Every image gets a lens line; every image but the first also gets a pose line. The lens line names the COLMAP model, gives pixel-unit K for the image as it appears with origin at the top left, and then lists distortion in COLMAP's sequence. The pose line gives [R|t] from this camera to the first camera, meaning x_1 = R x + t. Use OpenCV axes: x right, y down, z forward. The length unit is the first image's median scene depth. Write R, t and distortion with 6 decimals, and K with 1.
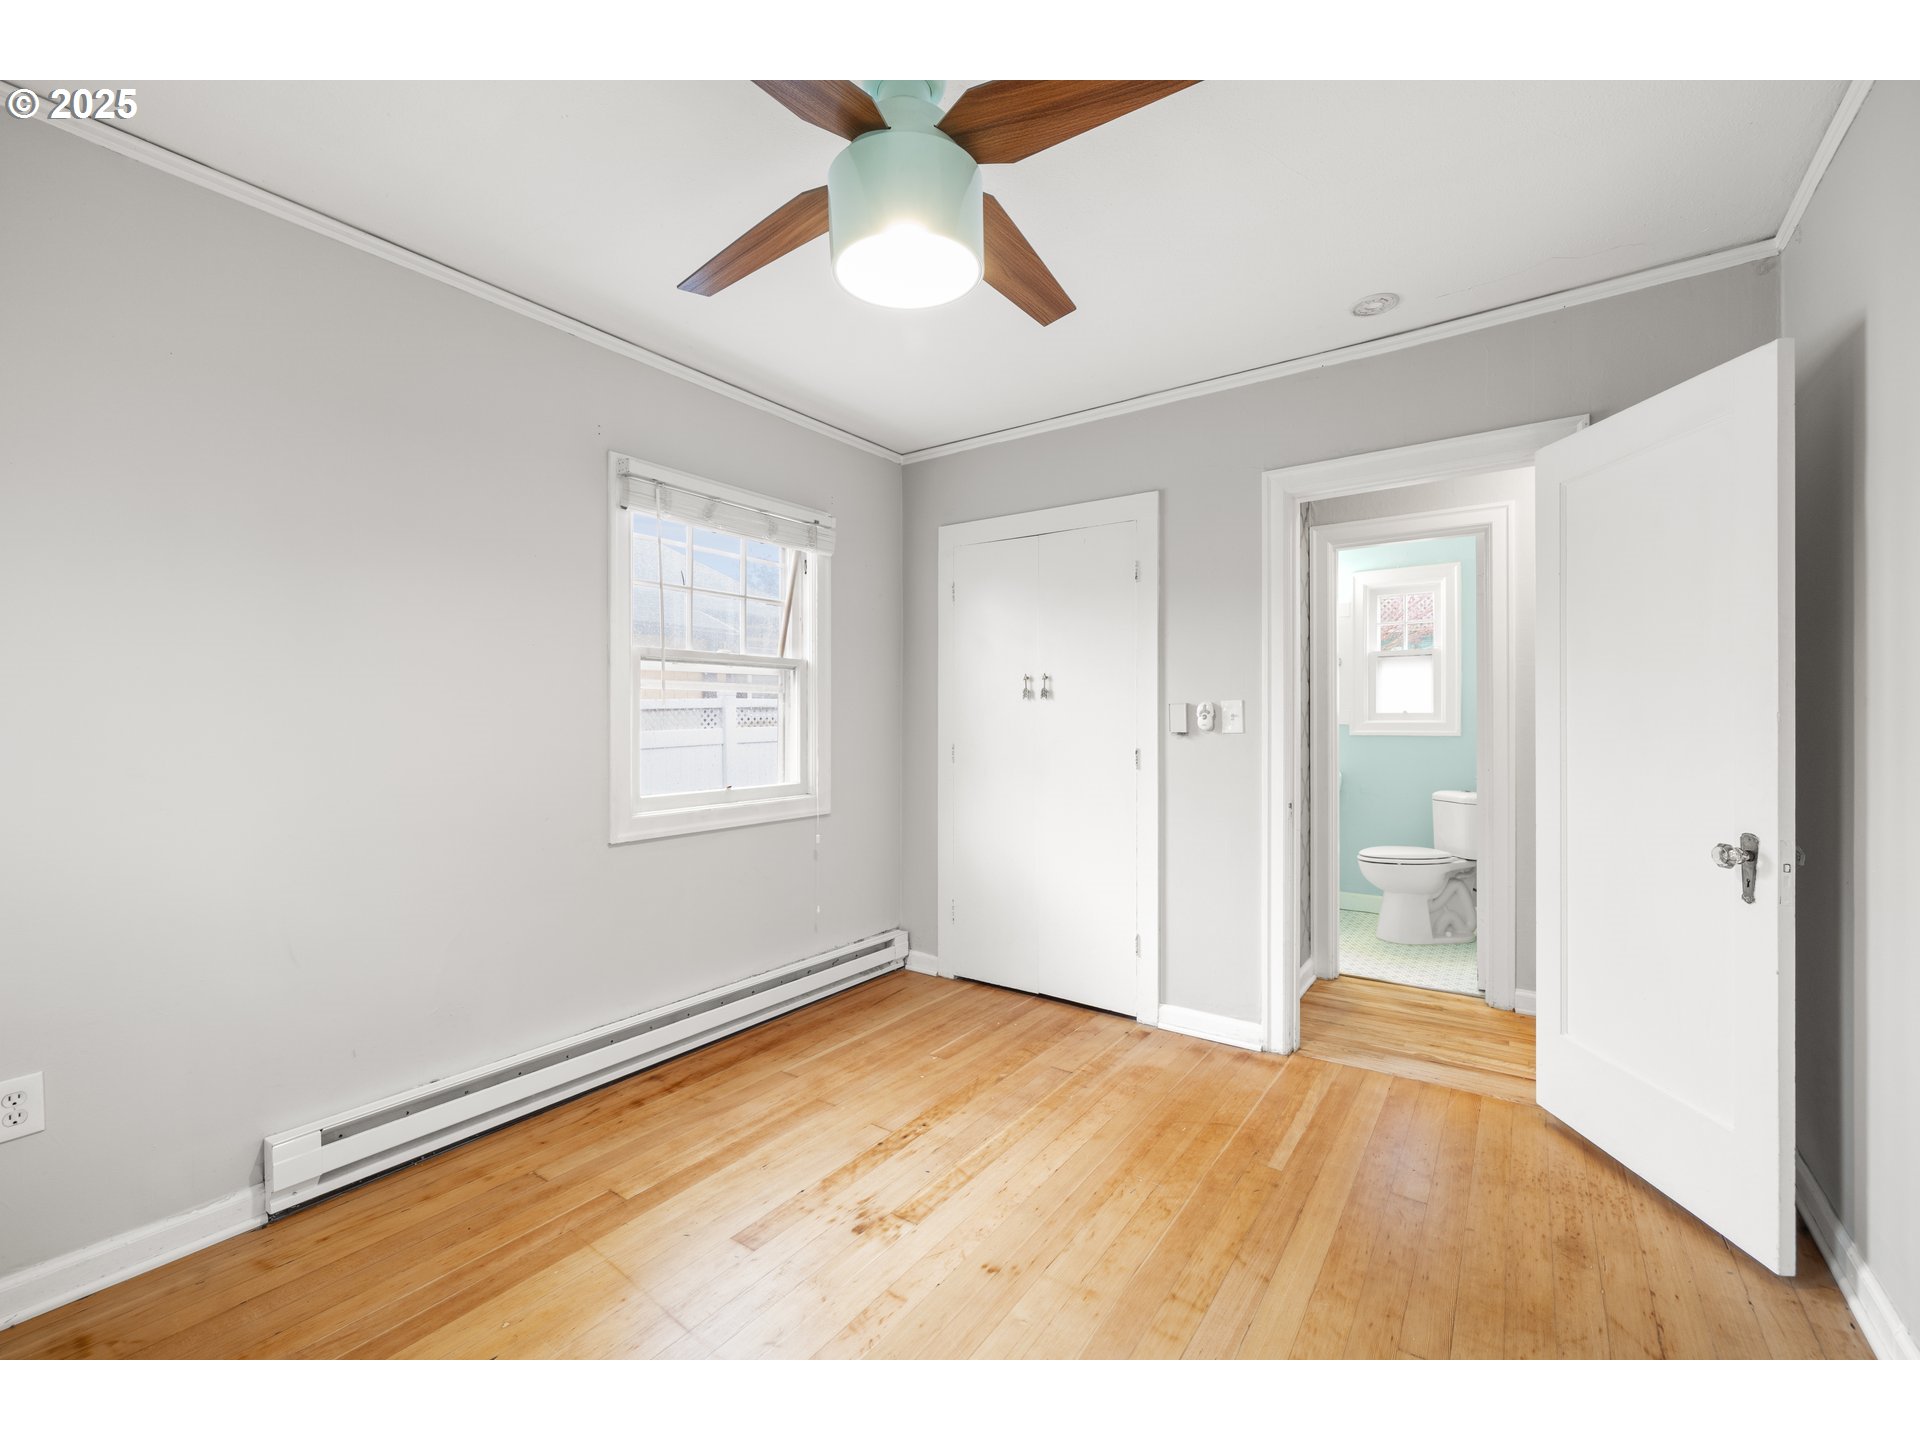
lens RADIAL K [[815.1, 0, 959.6], [0, 815.1, 710.5], [0, 0, 1]] dist [-0.000764, -0.000004]
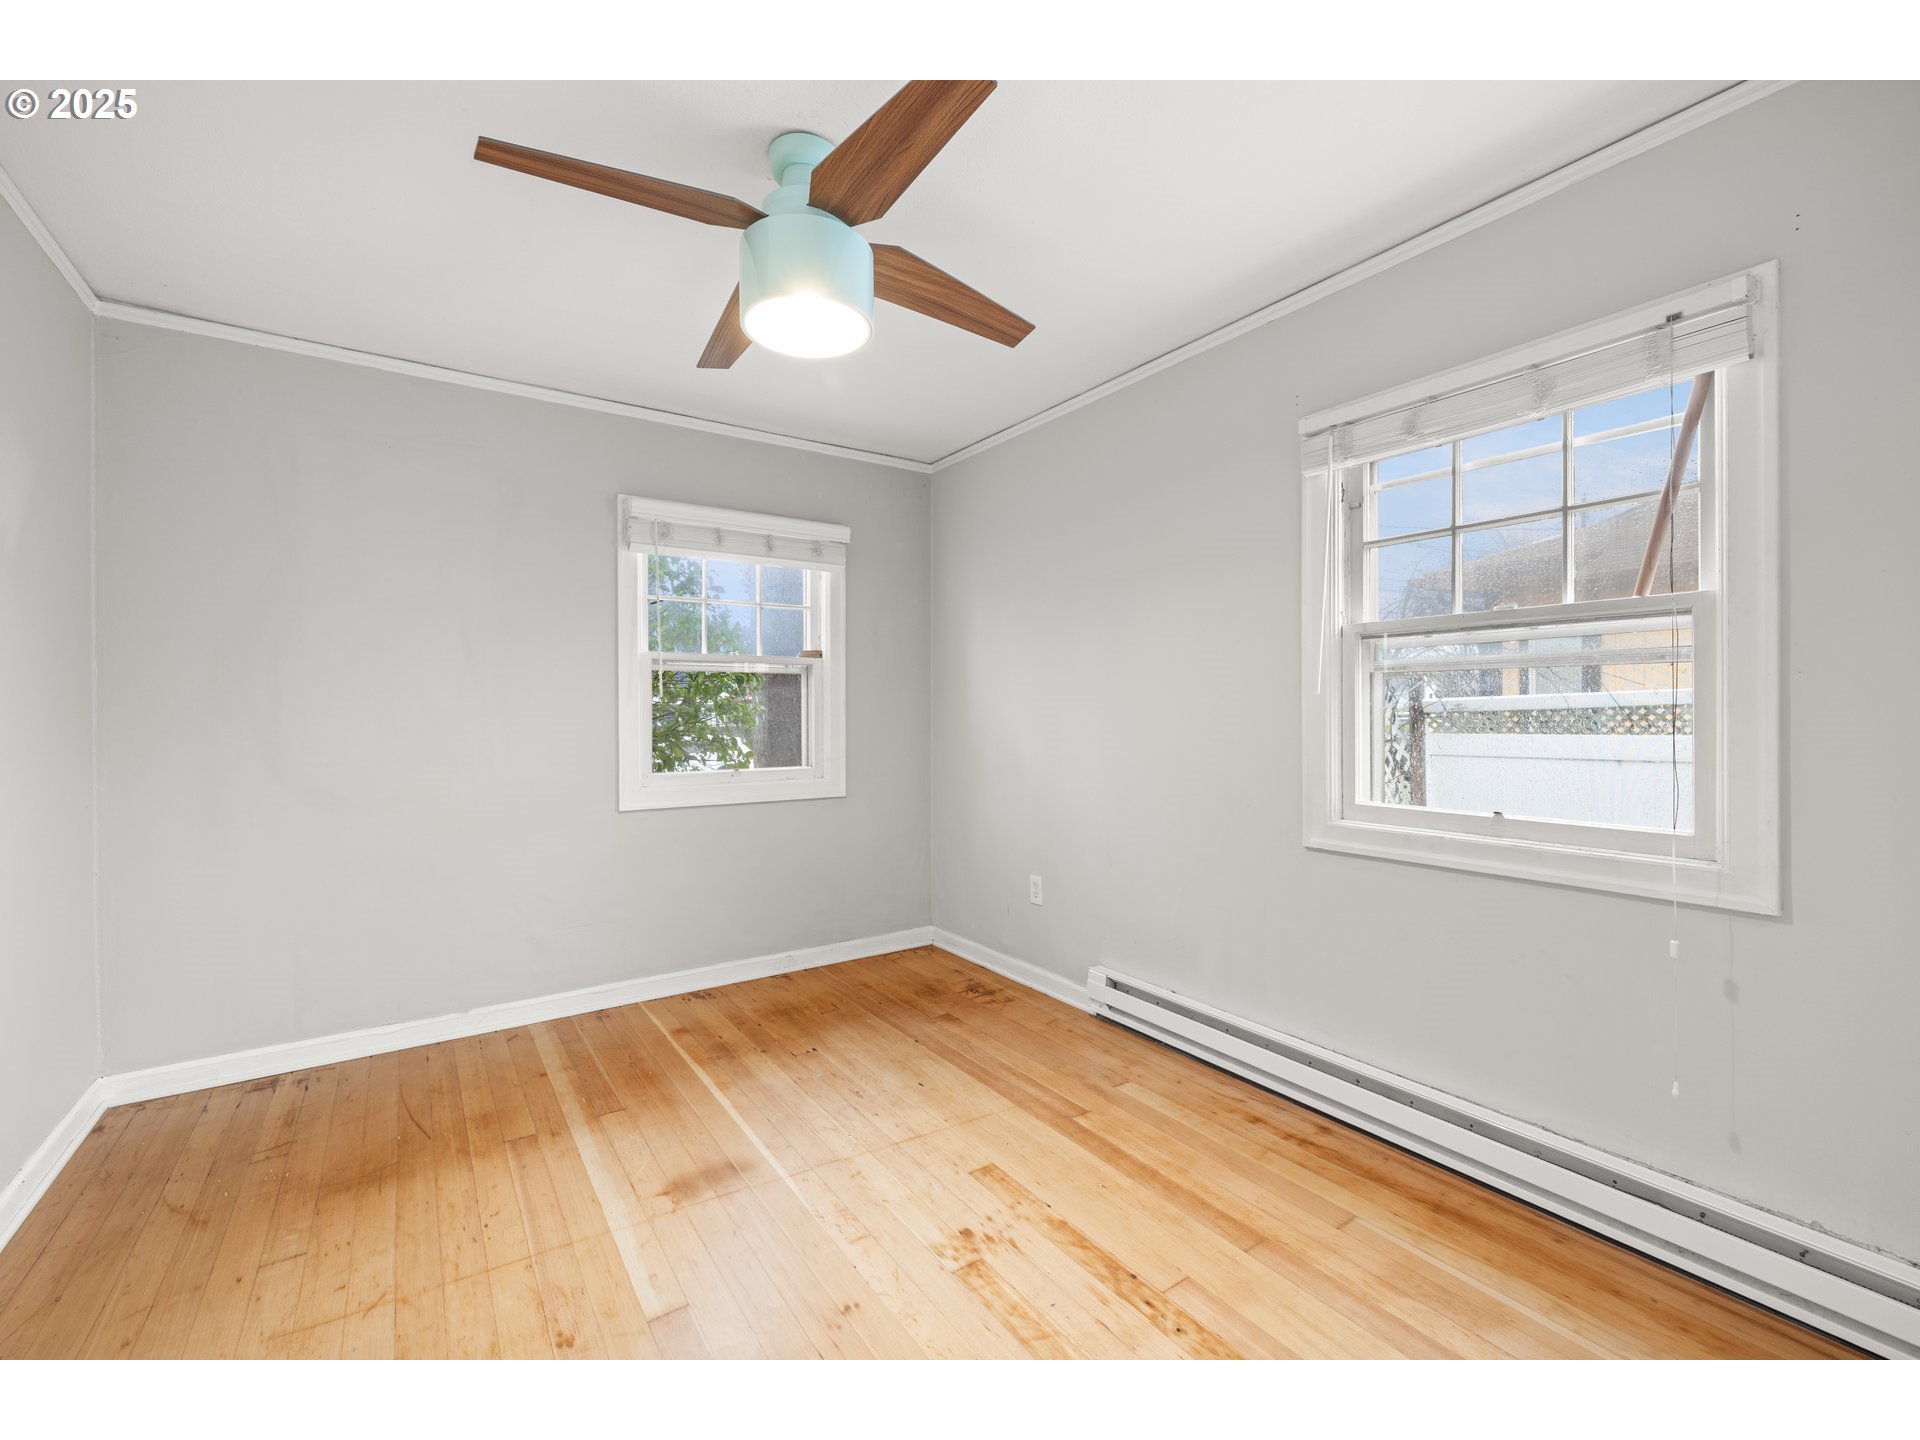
lens RADIAL K [[815.1, 0, 959.6], [0, 815.1, 710.5], [0, 0, 1]] dist [-0.000764, -0.000004]
pose [[-0.355341, 0.004559, -0.934726, 0.699201], [0.013172, 0.999913, -0.000130, 0.007331], [0.934644, -0.012358, -0.355370, 1.189247]]
